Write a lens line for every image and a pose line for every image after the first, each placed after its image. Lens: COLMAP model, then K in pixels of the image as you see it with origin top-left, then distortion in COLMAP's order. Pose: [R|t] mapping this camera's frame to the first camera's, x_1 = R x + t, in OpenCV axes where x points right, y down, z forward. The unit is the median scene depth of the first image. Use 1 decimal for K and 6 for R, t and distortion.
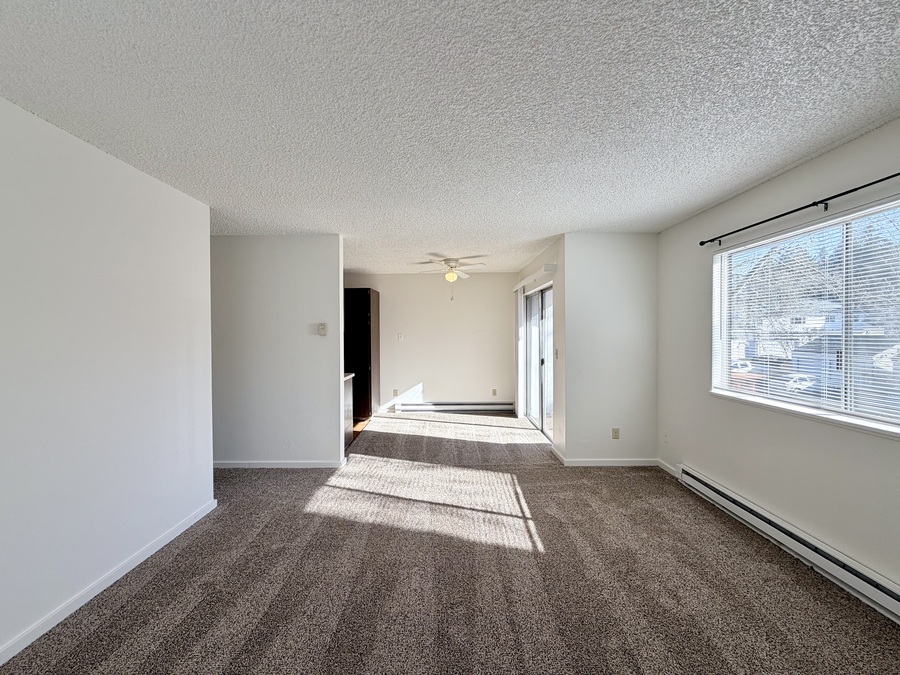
lens RADIAL K [[358.9, 0, 447.5], [0, 358.9, 336.8], [0, 0, 1]] dist [0.001238, -0.000599]
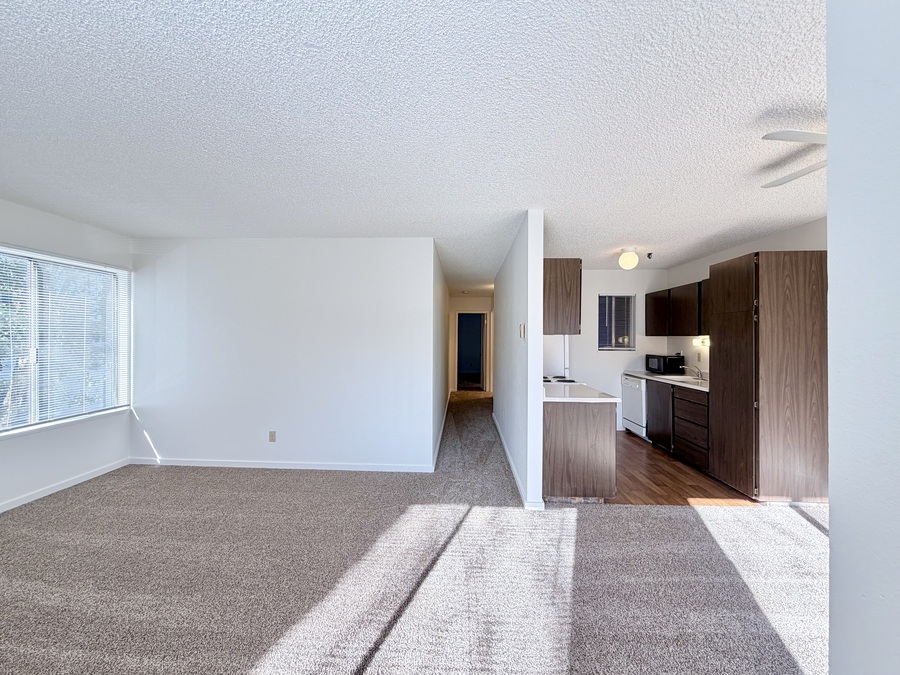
lens RADIAL K [[358.9, 0, 447.5], [0, 358.9, 336.8], [0, 0, 1]] dist [0.001238, -0.000599]
pose [[-0.040687, 0.003295, -0.999167, 0.388972], [-0.017386, 0.999841, 0.004006, -0.007154], [0.999021, 0.017535, -0.040623, 0.687623]]
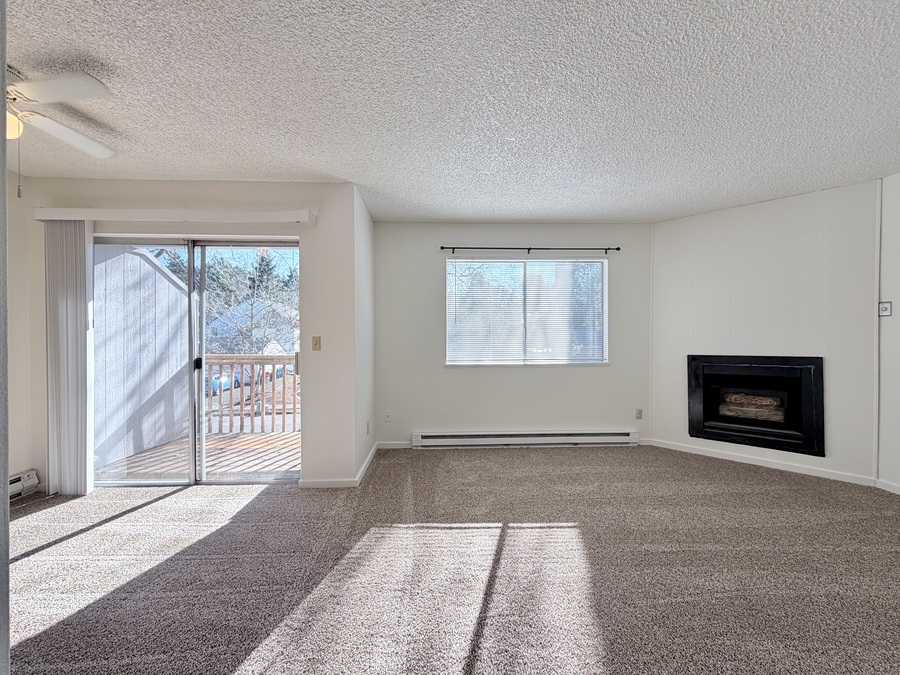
lens RADIAL K [[358.9, 0, 447.5], [0, 358.9, 336.8], [0, 0, 1]] dist [0.001238, -0.000599]
pose [[-0.044933, -0.002382, 0.998987, -0.358653], [0.014360, 0.999892, 0.003030, 0.031880], [-0.998887, 0.014482, -0.044894, 0.676950]]
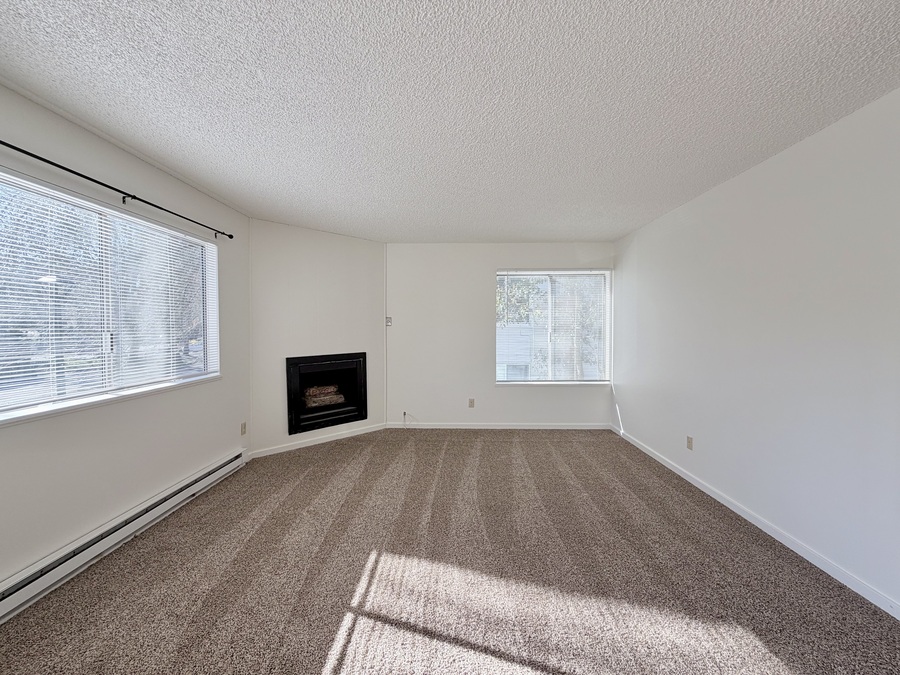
lens RADIAL K [[358.6, 0, 450.0], [0, 358.6, 337.5], [0, 0, 1]] dist [0.001268, 0.000038]
pose [[-0.999987, 0.002955, 0.004224, 0.031175], [0.003108, 0.999326, 0.036578, 0.006443], [-0.004113, 0.036591, -0.999322, 0.930517]]
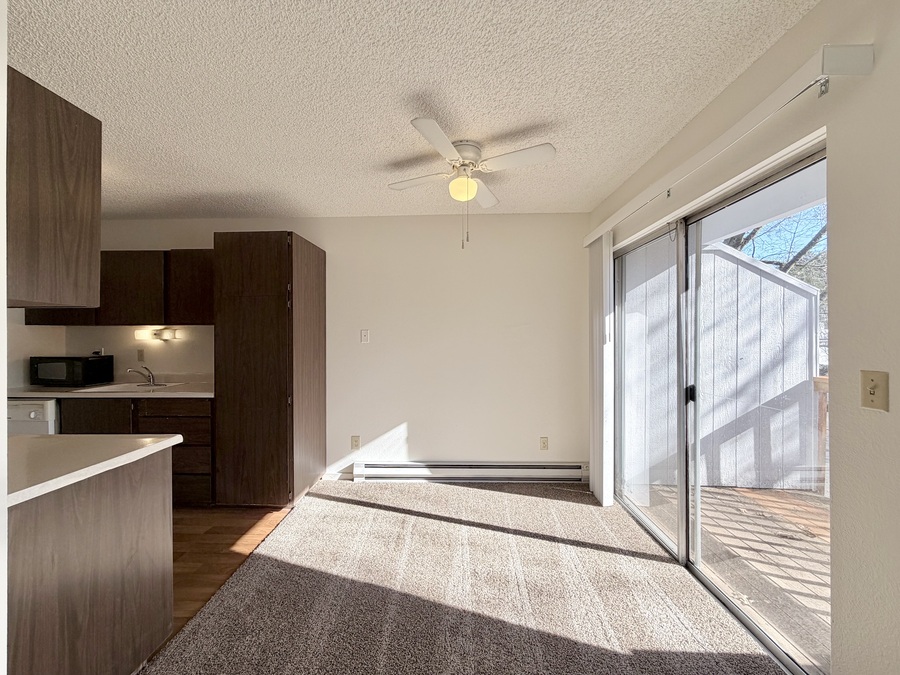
lens RADIAL K [[358.9, 0, 447.5], [0, 358.9, 336.8], [0, 0, 1]] dist [0.001238, -0.000599]
pose [[0.999783, 0.002727, -0.020668, 0.000946], [-0.003051, 0.999873, -0.015629, 0.013034], [0.020623, 0.015689, 0.999664, 0.640522]]
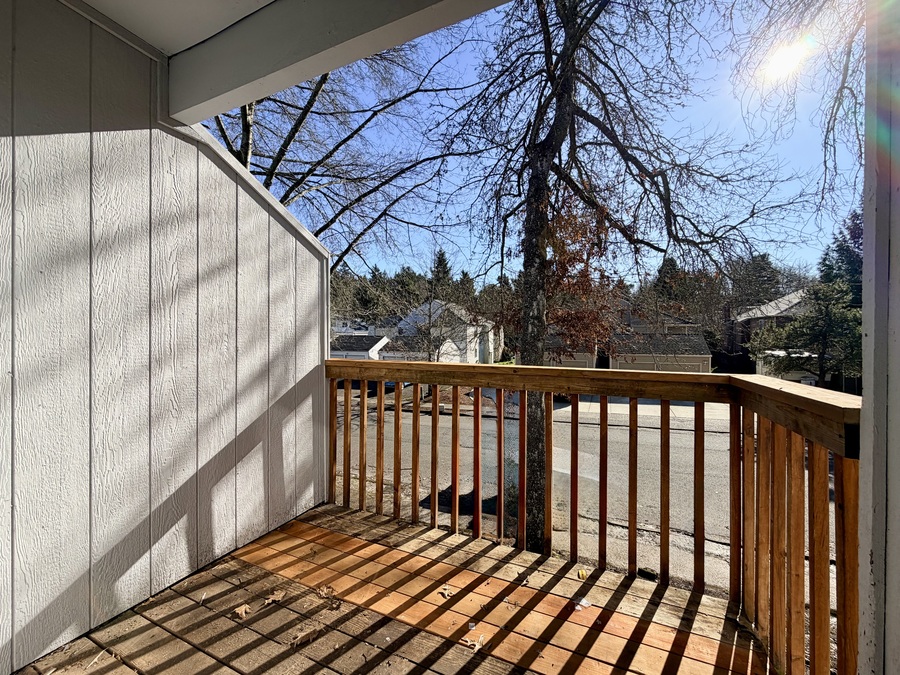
lens RADIAL K [[361.0, 0, 443.9], [0, 361.0, 336.5], [0, 0, 1]] dist [0.001339, 0.000010]
pose [[0.406922, -0.003148, 0.913457, 0.257684], [0.012864, 0.999915, -0.002285, 0.044033], [-0.913372, 0.012681, 0.406928, 0.952851]]
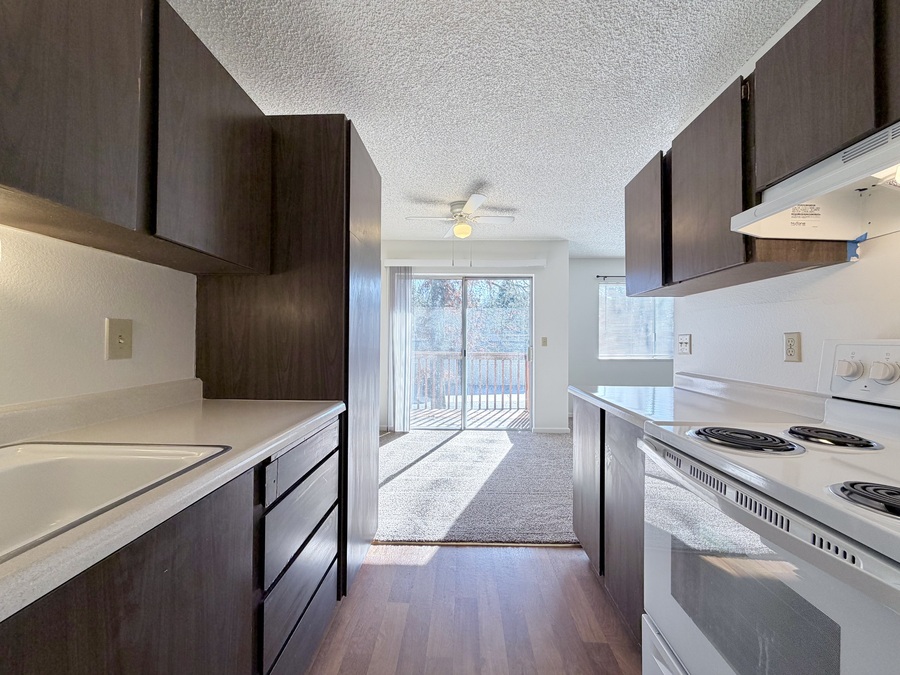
lens RADIAL K [[358.6, 0, 450.0], [0, 358.6, 337.5], [0, 0, 1]] dist [0.001268, 0.000038]
pose [[0.017380, 0.010998, 0.999788, -0.709511], [0.008933, 0.999898, -0.011155, 0.038461], [-0.999809, 0.009125, 0.017280, 1.108728]]
